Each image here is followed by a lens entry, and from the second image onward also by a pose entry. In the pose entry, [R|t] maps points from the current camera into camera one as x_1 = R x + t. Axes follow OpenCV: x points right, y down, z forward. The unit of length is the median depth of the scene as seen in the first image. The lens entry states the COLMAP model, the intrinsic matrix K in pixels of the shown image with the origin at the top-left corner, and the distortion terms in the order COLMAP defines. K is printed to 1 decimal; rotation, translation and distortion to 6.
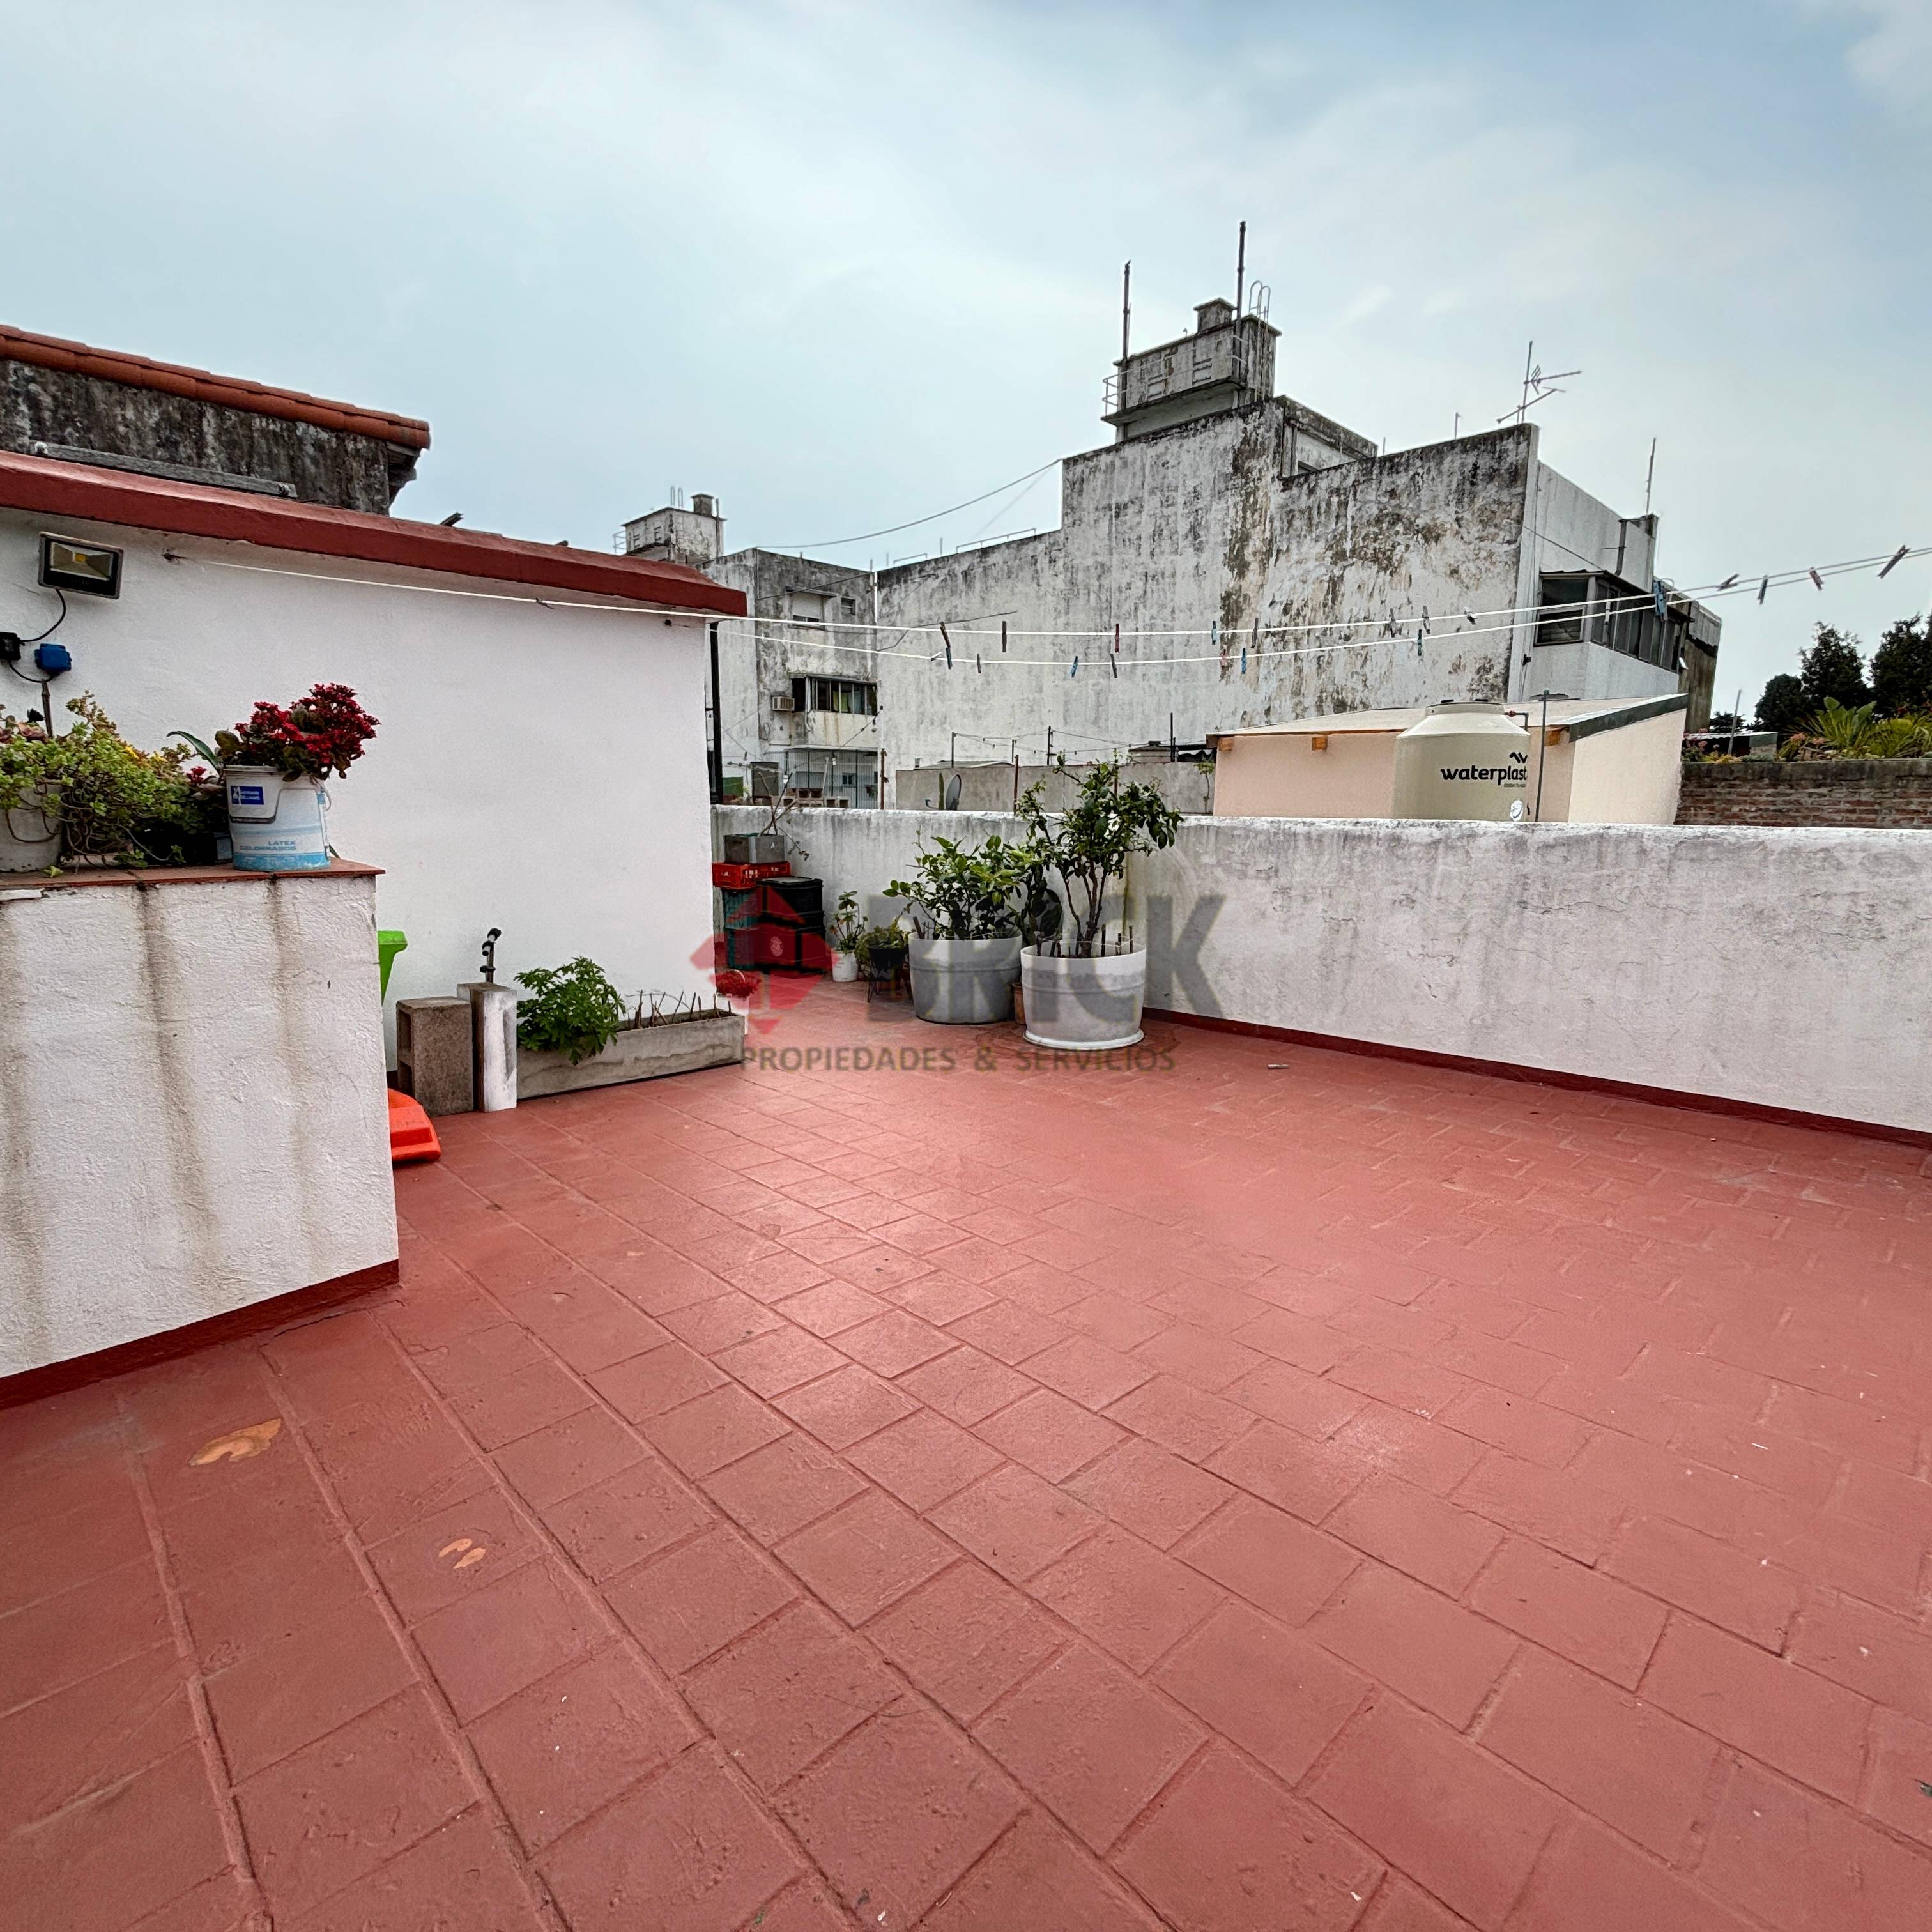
lens RADIAL K [[1041.7, 0, 963.1], [0, 1041.7, 975.2], [0, 0, 1]] dist [-0.003685, 0.000739]
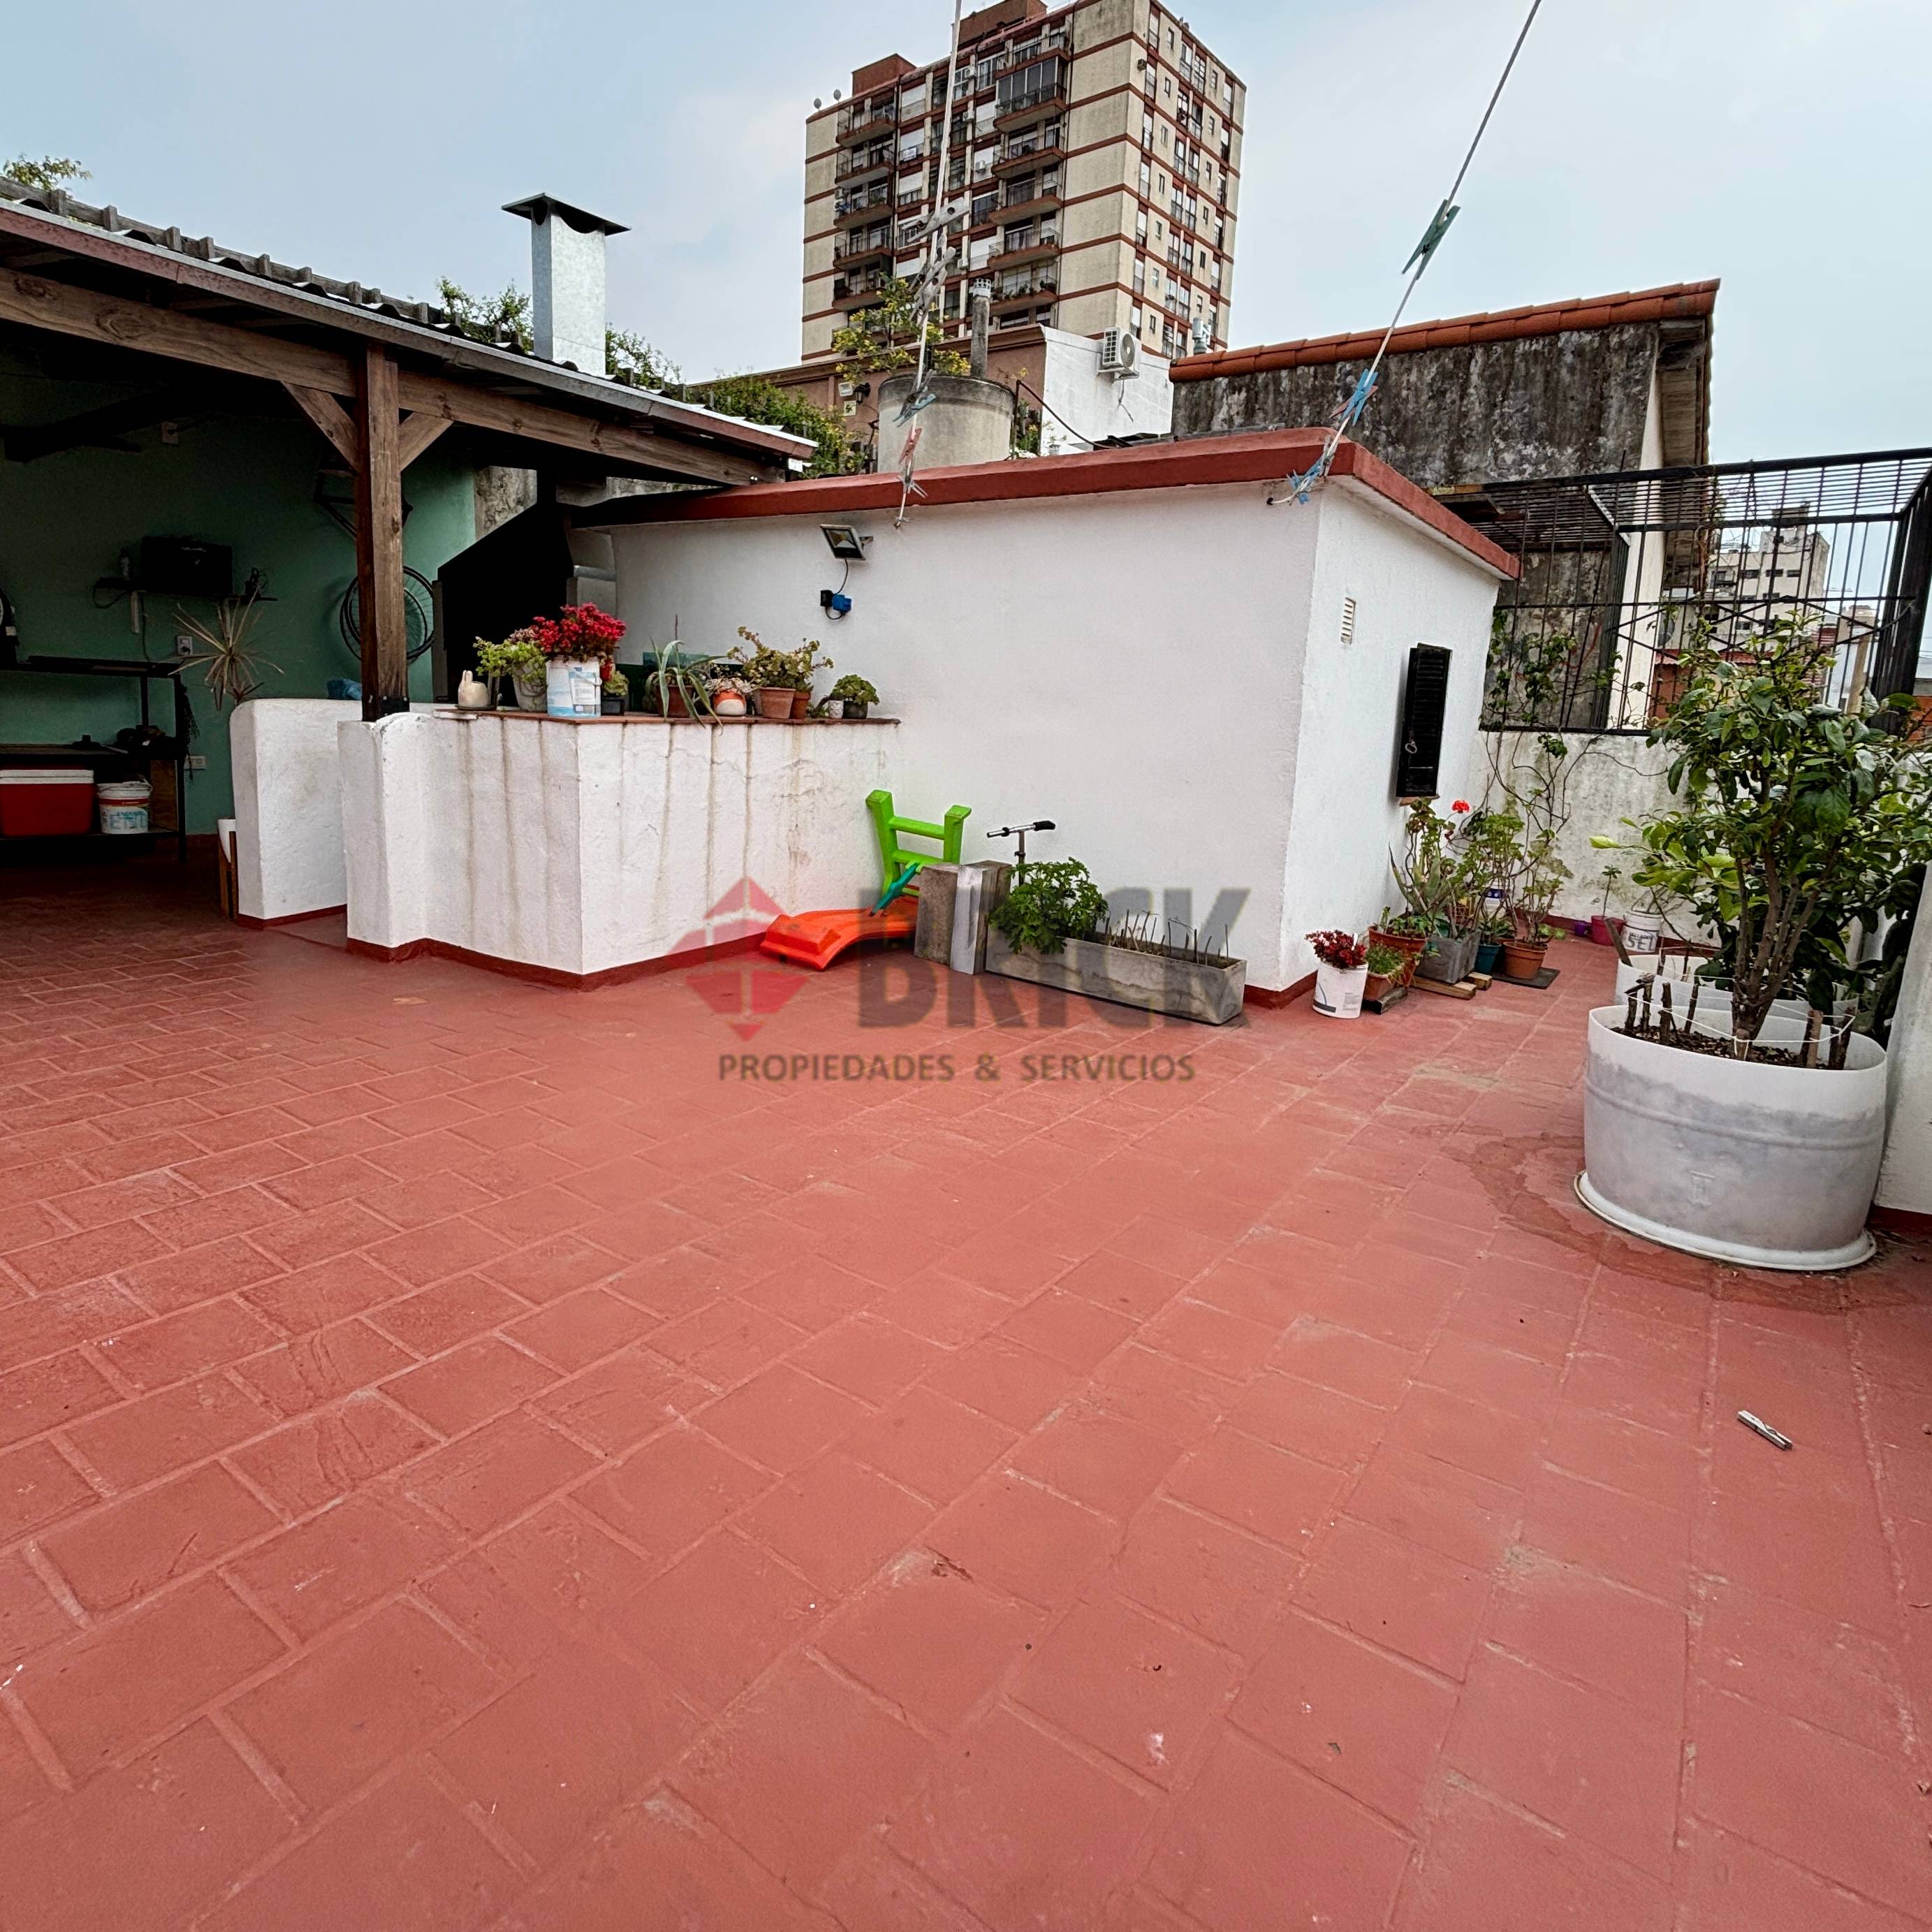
lens RADIAL K [[1158.9, 0, 956.6], [0, 1158.9, 872.6], [0, 0, 1]] dist [-0.001451, -0.001839]
pose [[0.181722, 0.145262, -0.972561, 0.366230], [-0.210615, 0.971827, 0.105799, -0.052117], [0.960530, 0.185610, 0.207197, 0.354930]]
